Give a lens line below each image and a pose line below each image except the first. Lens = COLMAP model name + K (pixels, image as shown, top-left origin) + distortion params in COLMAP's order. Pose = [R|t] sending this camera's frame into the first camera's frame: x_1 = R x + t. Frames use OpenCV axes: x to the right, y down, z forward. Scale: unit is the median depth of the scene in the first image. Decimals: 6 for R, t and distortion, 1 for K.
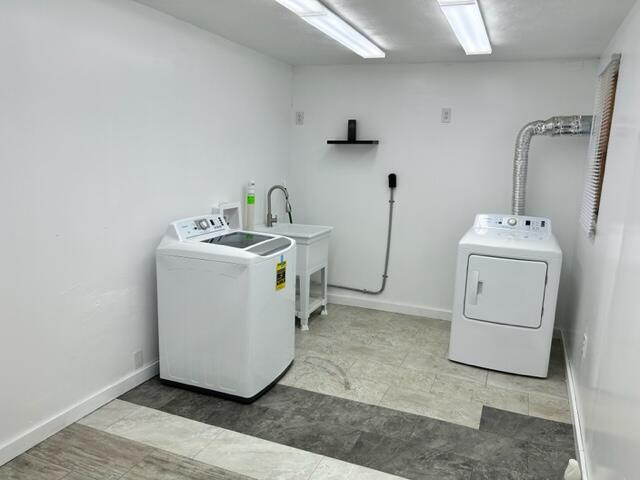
lens RADIAL K [[481.2, 0, 320.0], [0, 481.2, 240.0], [0, 0, 1]] dist [0.015709, 0.000929]
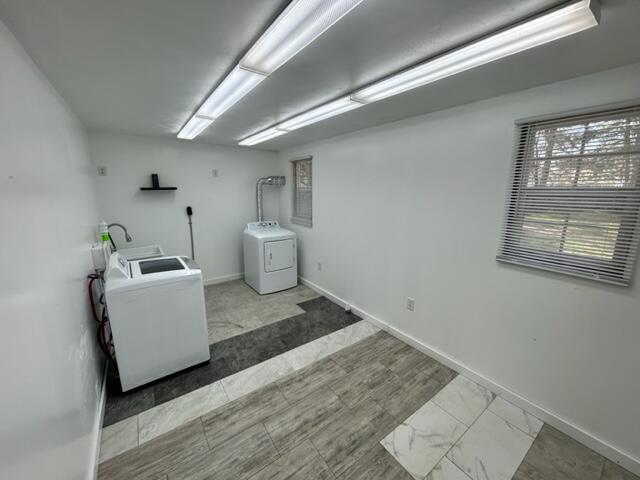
lens RADIAL K [[256.3, 0, 320.0], [0, 256.3, 240.0], [0, 0, 1]] dist [-0.001380, 0.000057]
pose [[0.523673, -0.198953, 0.828362, -0.550648], [0.163807, 0.977720, 0.131270, -0.099601], [-0.836022, 0.066949, 0.544596, 0.207792]]
